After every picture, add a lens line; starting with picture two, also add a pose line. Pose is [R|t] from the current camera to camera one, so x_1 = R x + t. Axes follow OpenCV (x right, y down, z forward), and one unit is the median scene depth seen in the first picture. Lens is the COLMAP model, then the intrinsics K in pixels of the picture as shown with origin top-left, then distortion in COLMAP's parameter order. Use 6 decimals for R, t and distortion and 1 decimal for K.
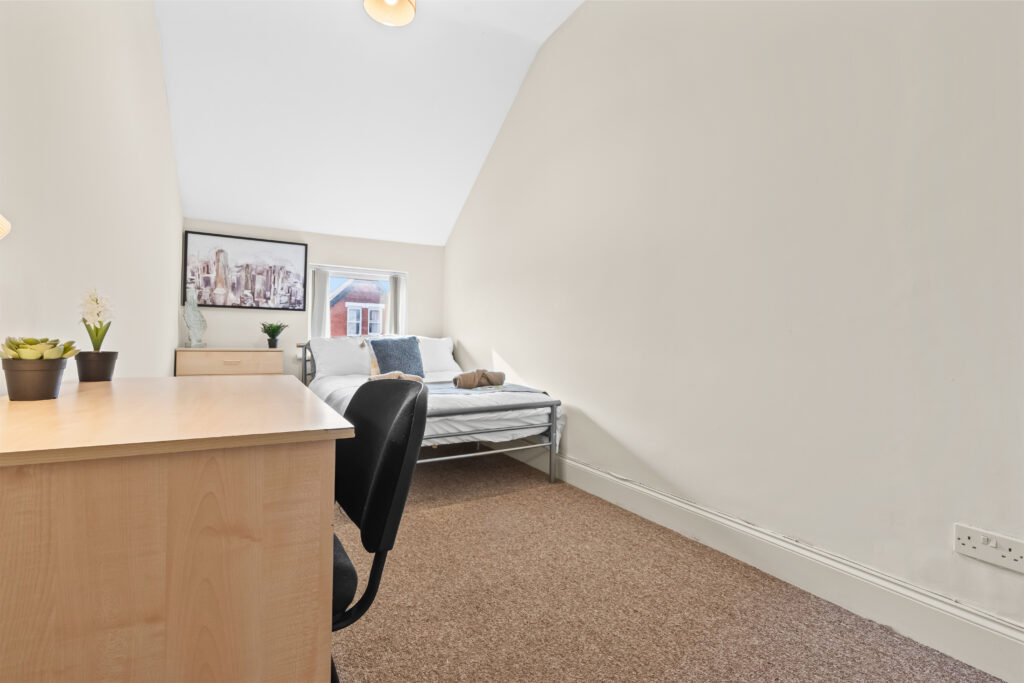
lens RADIAL K [[470.0, 0, 510.2], [0, 470.0, 337.6], [0, 0, 1]] dist [-0.004444, 0.002214]
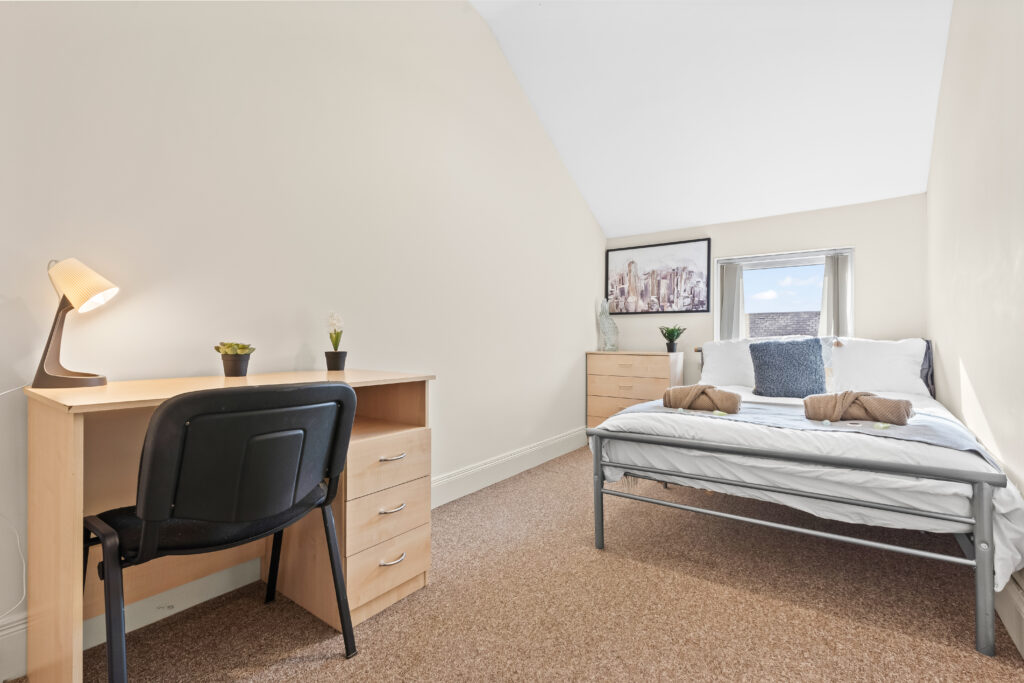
lens RADIAL K [[470.0, 0, 509.2], [0, 470.0, 338.8], [0, 0, 1]] dist [-0.004444, 0.002214]
pose [[0.389600, -0.015904, -0.920847, 0.265462], [0.007978, 0.999872, -0.013893, 0.004948], [0.920950, -0.001934, 0.389677, 0.311833]]
